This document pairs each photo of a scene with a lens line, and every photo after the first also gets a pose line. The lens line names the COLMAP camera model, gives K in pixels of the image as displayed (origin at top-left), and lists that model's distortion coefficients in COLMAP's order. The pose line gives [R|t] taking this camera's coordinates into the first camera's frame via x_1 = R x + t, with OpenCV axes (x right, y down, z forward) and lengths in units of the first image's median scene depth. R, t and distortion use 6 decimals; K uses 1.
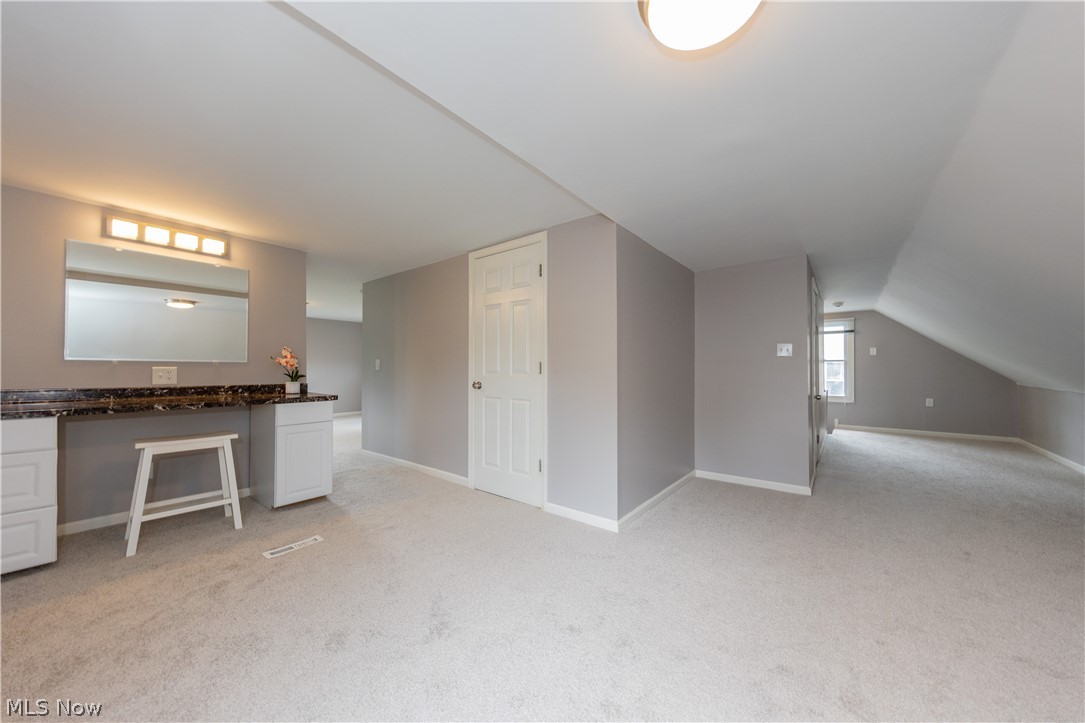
lens RADIAL K [[386.2, 0, 539.5], [0, 386.2, 365.6], [0, 0, 1]] dist [0.005316, -0.000318]
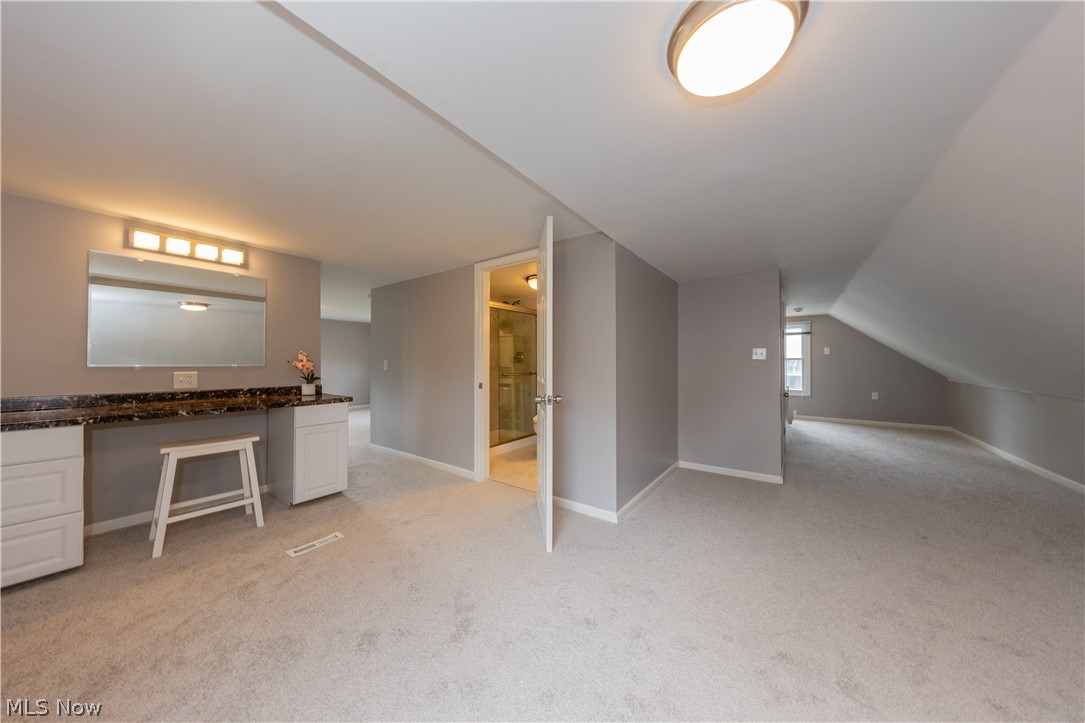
lens RADIAL K [[350.8, 0, 538.2], [0, 350.8, 359.3], [0, 0, 1]] dist [0.001989, 0.000270]
pose [[0.999208, -0.000425, 0.039782, -0.058441], [0.000337, 0.999997, 0.002225, -0.034895], [-0.039783, -0.002210, 0.999206, 0.016384]]
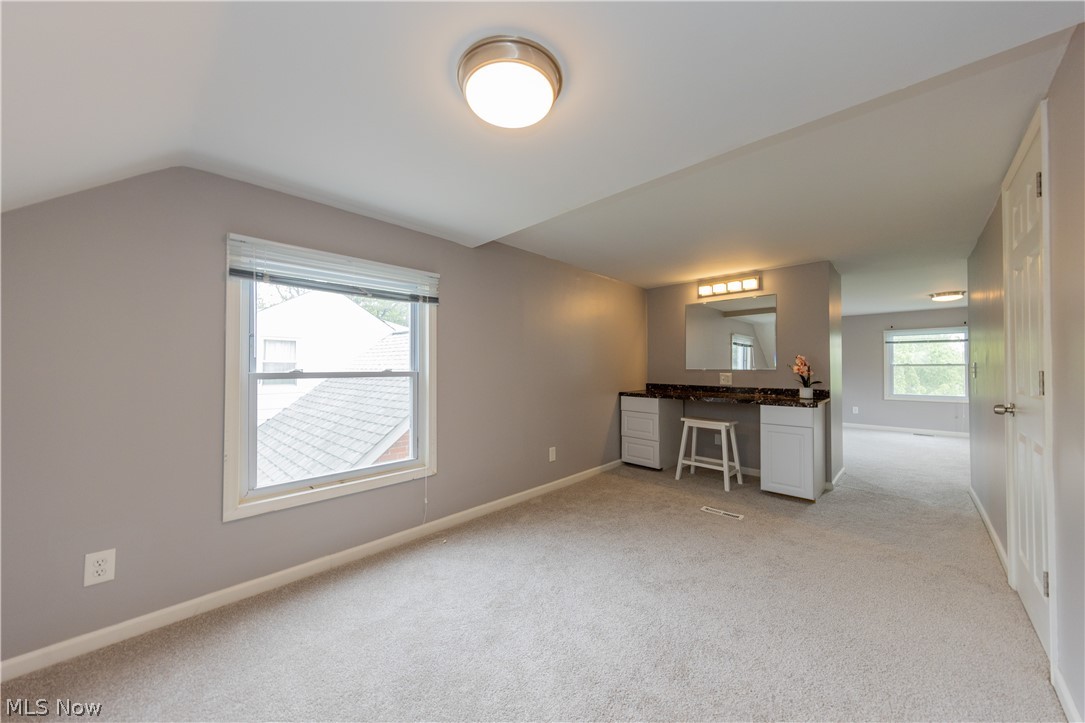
lens RADIAL K [[386.2, 0, 538.7], [0, 386.2, 362.1], [0, 0, 1]] dist [0.005316, -0.000318]
pose [[-0.117530, -0.016542, -0.992932, 0.665500], [0.006900, 0.999824, -0.017473, -0.019789], [0.993045, -0.008904, -0.117395, 0.489275]]
